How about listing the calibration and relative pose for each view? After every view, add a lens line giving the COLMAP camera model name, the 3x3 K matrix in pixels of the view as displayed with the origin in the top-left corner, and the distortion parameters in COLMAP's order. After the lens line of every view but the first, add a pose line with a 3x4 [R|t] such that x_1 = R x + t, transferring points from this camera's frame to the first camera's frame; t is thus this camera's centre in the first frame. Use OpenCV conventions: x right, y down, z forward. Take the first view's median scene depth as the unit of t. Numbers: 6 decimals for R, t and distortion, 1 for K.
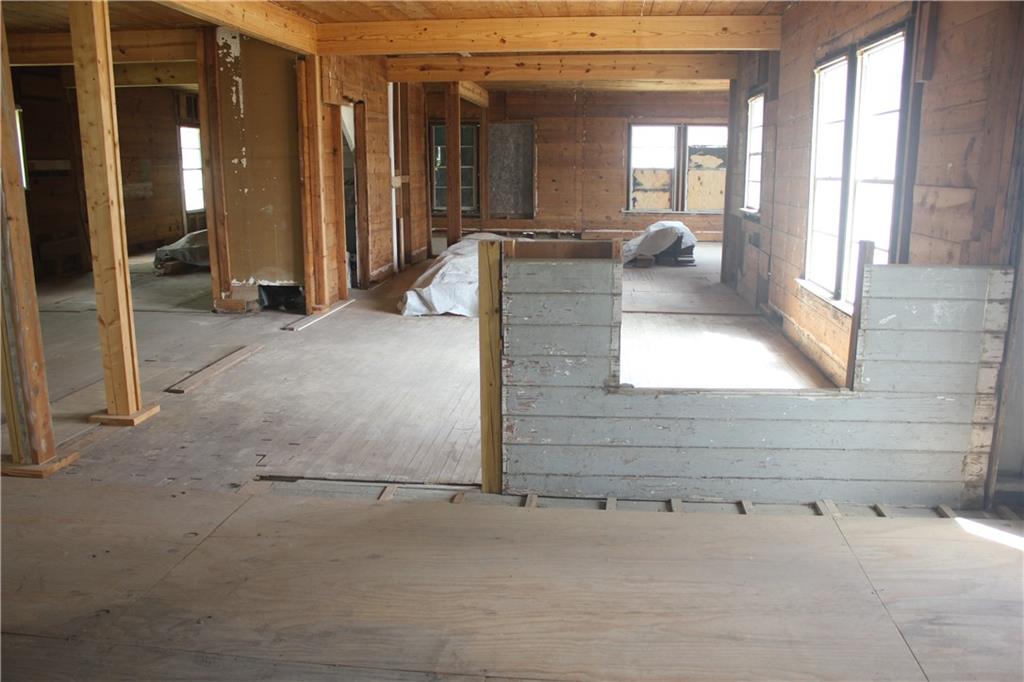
lens RADIAL K [[842.7, 0, 507.0], [0, 842.7, 349.8], [0, 0, 1]] dist [-0.126594, 0.087920]
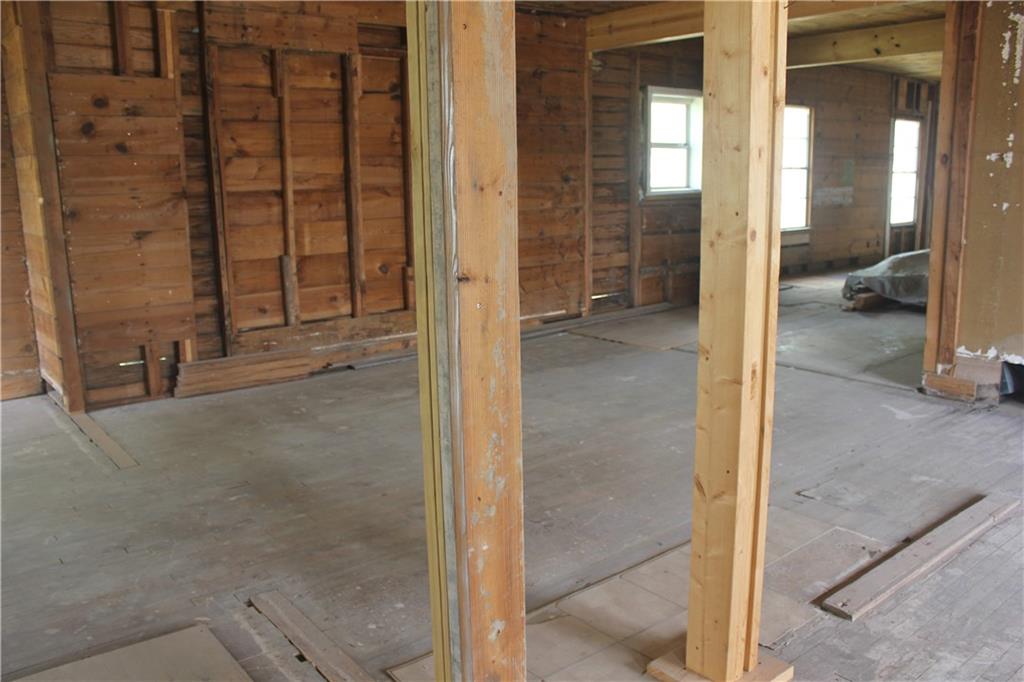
lens RADIAL K [[842.7, 0, 511.7], [0, 842.7, 347.5], [0, 0, 1]] dist [-0.126594, 0.087920]
pose [[0.705769, 0.131446, -0.696141, -0.138347], [-0.137045, 0.989407, 0.047880, -0.066551], [0.695060, 0.061610, 0.716307, 0.321783]]
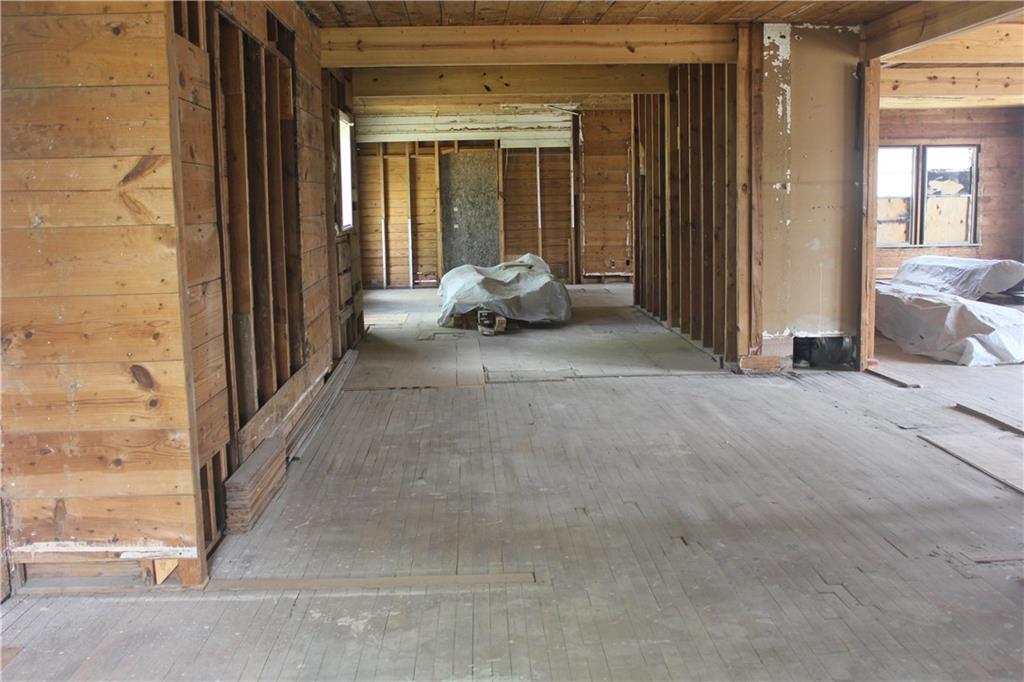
lens RADIAL K [[1014.8, 0, 521.4], [0, 1014.8, 345.2], [0, 0, 1]] dist [-0.070136, 0.000000]
pose [[0.988495, -0.040569, 0.145710, -0.702249], [0.051664, 0.995979, -0.073188, -0.011378], [-0.142155, 0.079874, 0.986616, 0.063730]]
